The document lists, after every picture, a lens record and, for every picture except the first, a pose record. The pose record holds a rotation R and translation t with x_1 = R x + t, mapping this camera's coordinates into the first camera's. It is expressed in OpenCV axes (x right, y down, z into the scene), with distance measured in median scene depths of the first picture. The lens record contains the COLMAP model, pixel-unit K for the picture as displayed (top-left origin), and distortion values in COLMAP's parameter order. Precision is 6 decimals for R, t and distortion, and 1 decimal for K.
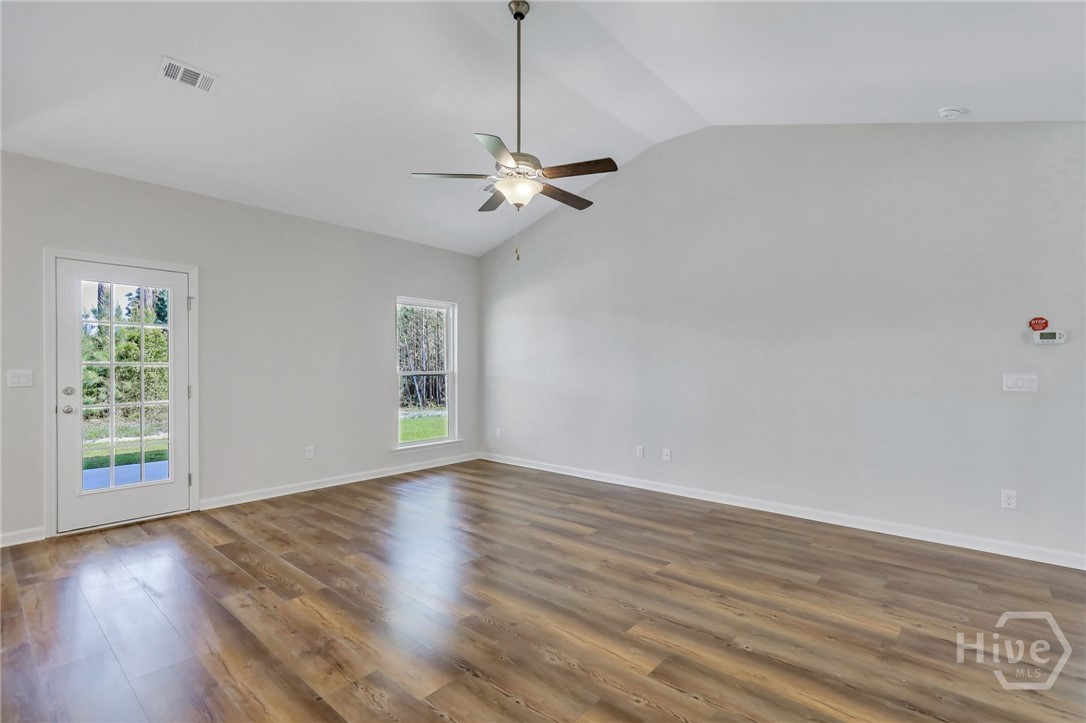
lens RADIAL K [[504.9, 0, 563.7], [0, 504.9, 371.8], [0, 0, 1]] dist [0.001381, 0.000052]
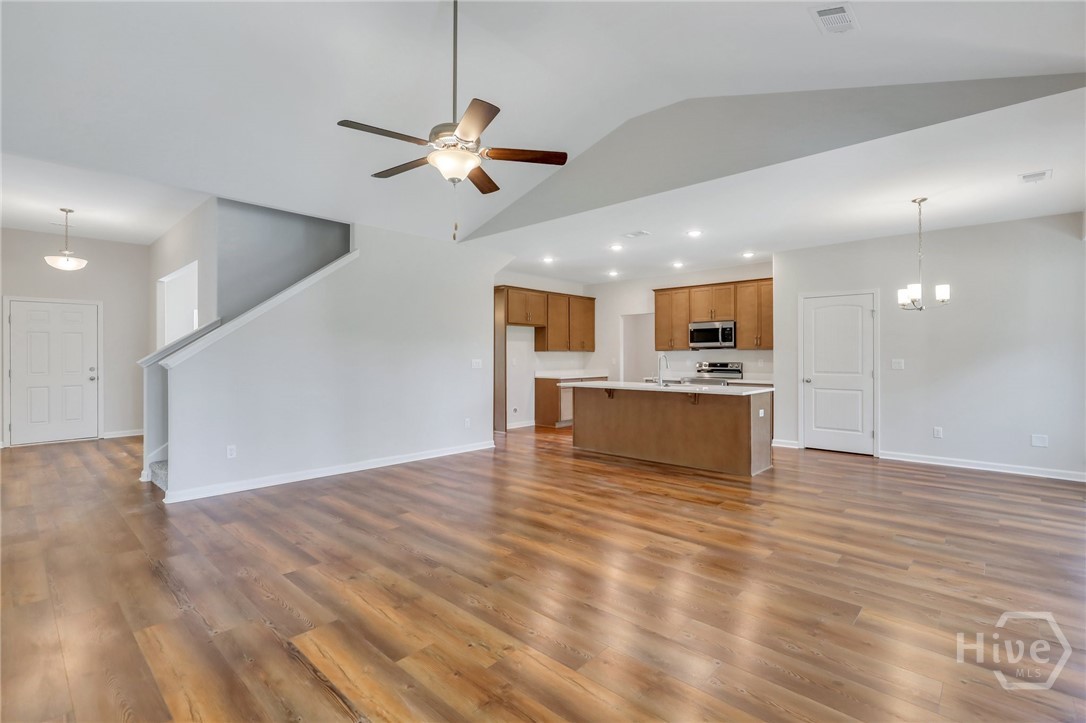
lens RADIAL K [[499.1, 0, 547.6], [0, 499.1, 358.0], [0, 0, 1]] dist [0.002438, 0.000162]
pose [[-0.998603, -0.002799, 0.052762, -0.308897], [-0.002333, 0.999958, 0.008889, -0.014474], [-0.052784, 0.008753, -0.998568, 1.898698]]
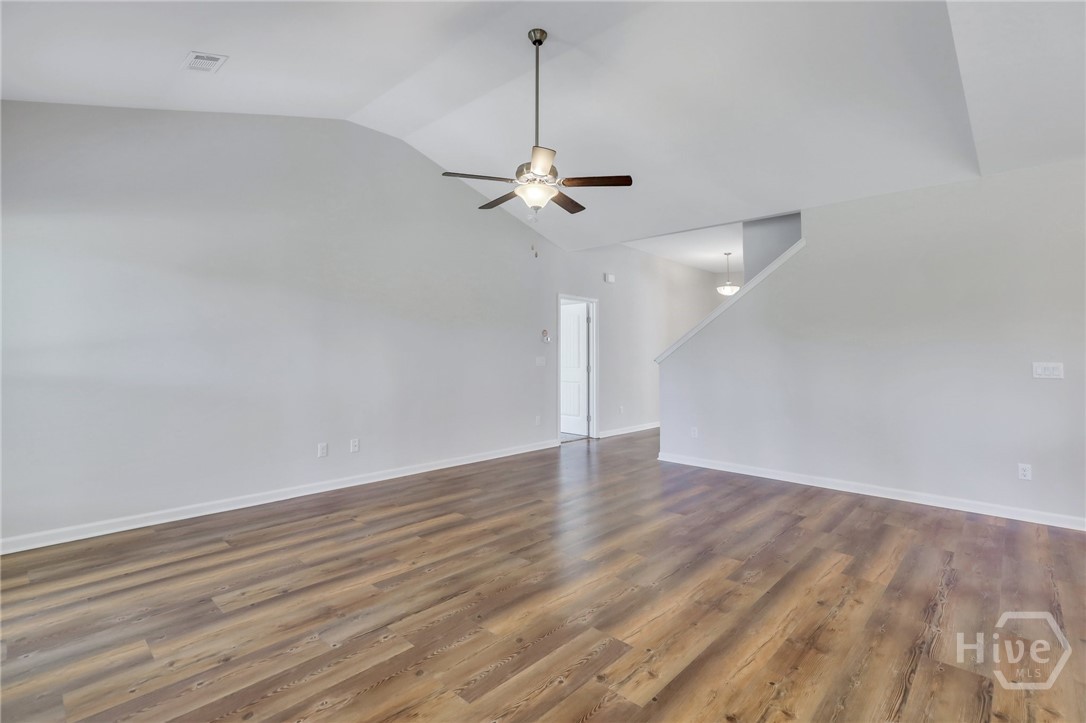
lens RADIAL K [[499.1, 0, 547.6], [0, 499.1, 358.0], [0, 0, 1]] dist [0.002438, 0.000162]
pose [[0.052261, -0.009770, 0.998586, -1.150015], [0.003294, 0.999948, 0.009611, -0.015329], [-0.998628, 0.002787, 0.052291, 0.929297]]
